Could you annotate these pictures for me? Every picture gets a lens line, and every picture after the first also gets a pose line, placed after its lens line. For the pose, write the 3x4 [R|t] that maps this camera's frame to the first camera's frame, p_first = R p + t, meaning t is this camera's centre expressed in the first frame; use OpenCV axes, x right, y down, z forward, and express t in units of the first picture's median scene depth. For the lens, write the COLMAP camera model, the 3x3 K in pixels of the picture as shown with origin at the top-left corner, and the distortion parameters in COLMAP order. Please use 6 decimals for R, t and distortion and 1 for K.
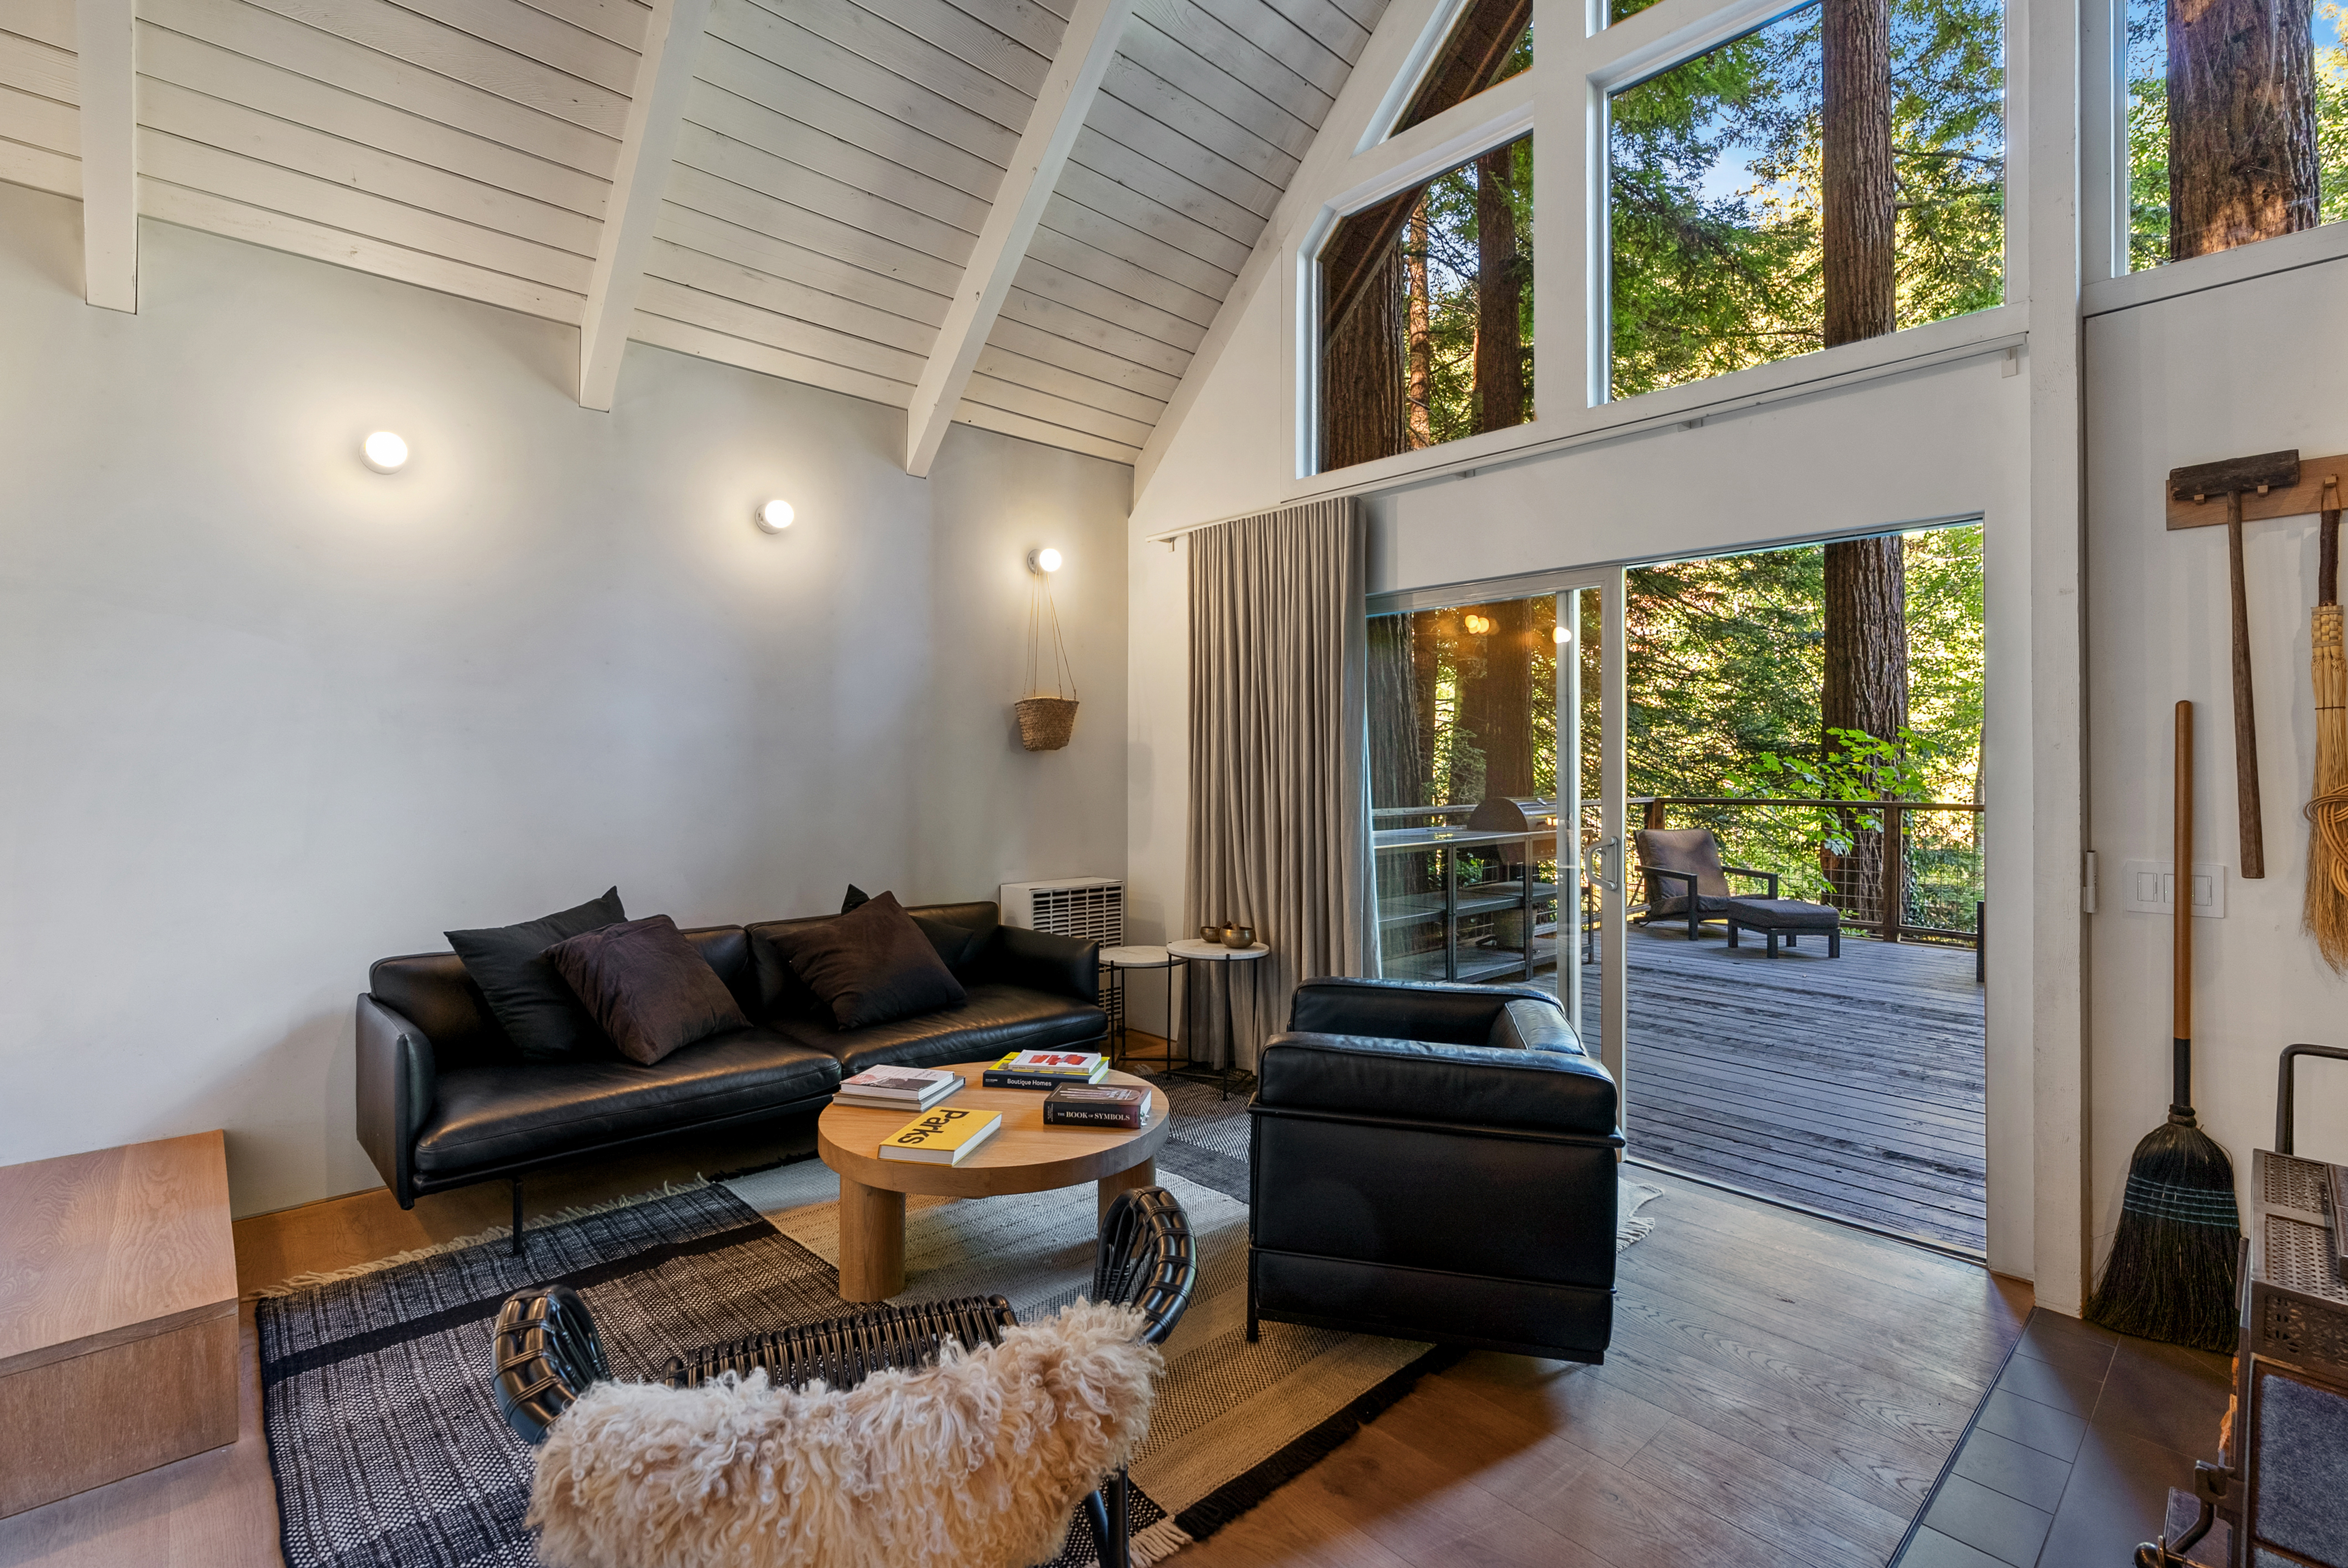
lens RADIAL K [[1057.7, 0, 1179.5], [0, 1057.7, 766.7], [0, 0, 1]] dist [0.000825, 0.000685]
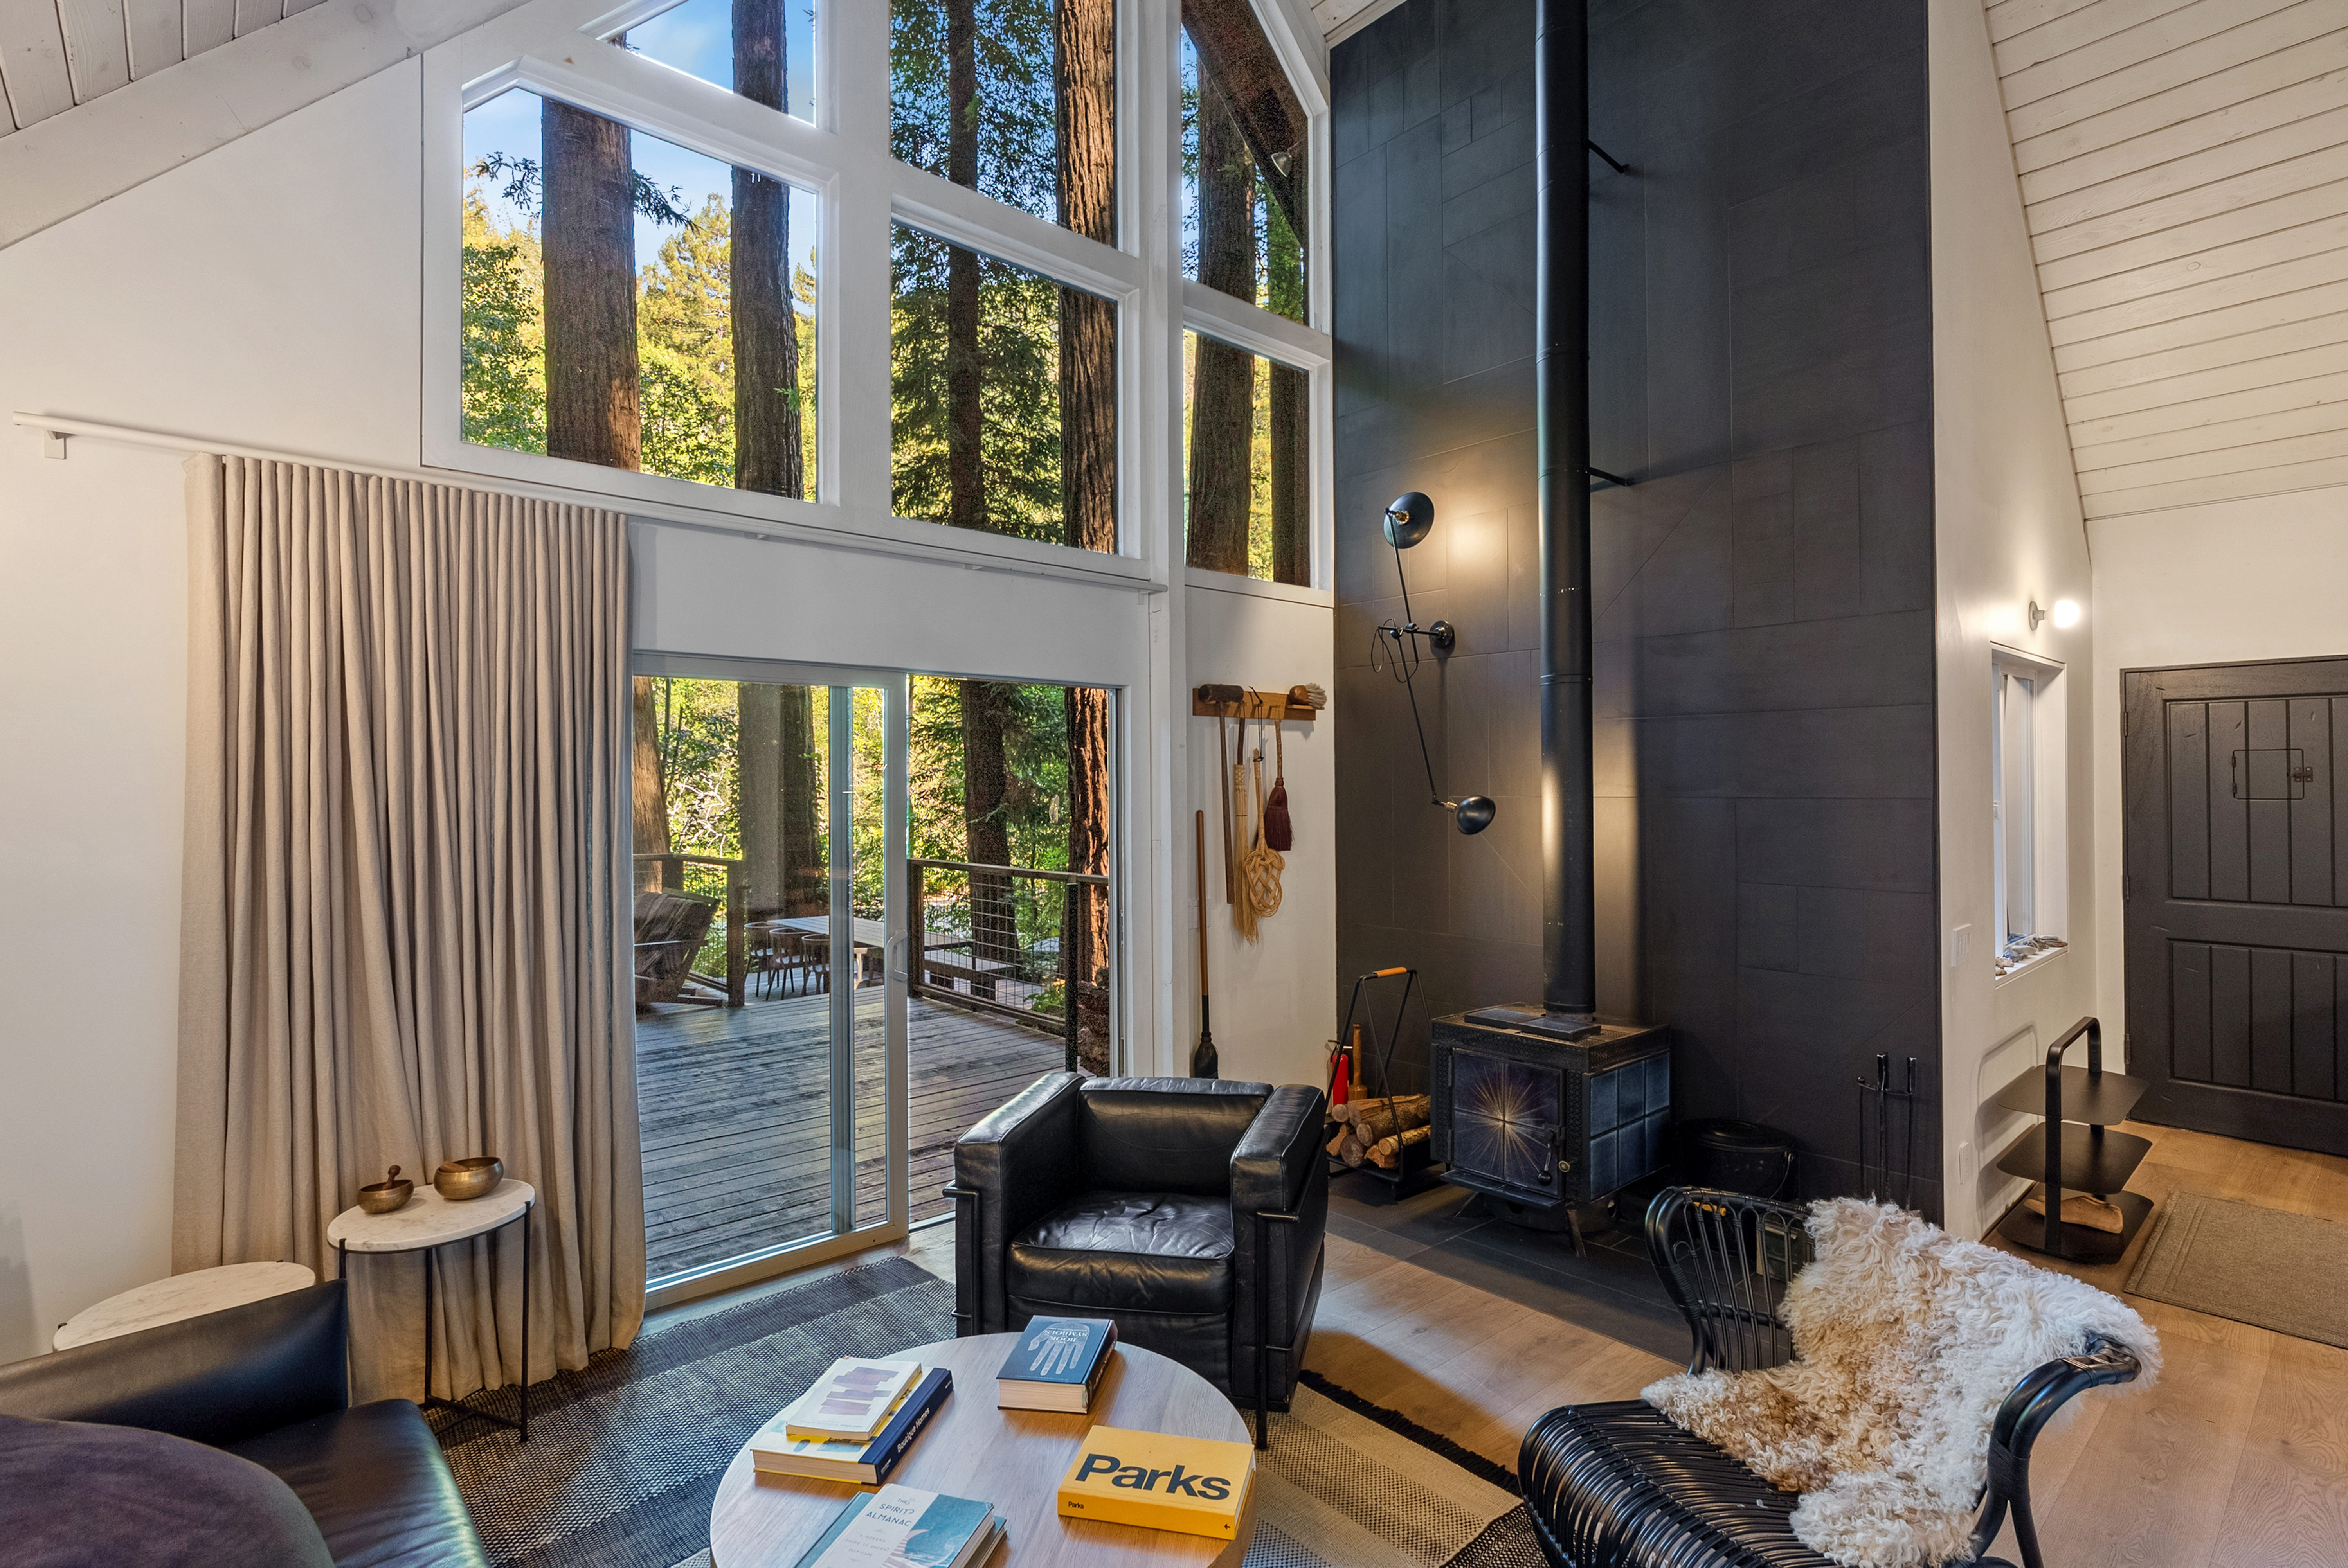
lens RADIAL K [[1057.7, 0, 1179.4], [0, 1057.7, 795.2], [0, 0, 1]] dist [0.000825, 0.000685]
pose [[0.045583, -0.002341, 0.998958, -0.893869], [0.015120, 0.999884, 0.001653, -0.089905], [-0.998846, 0.015029, 0.045613, 0.944856]]
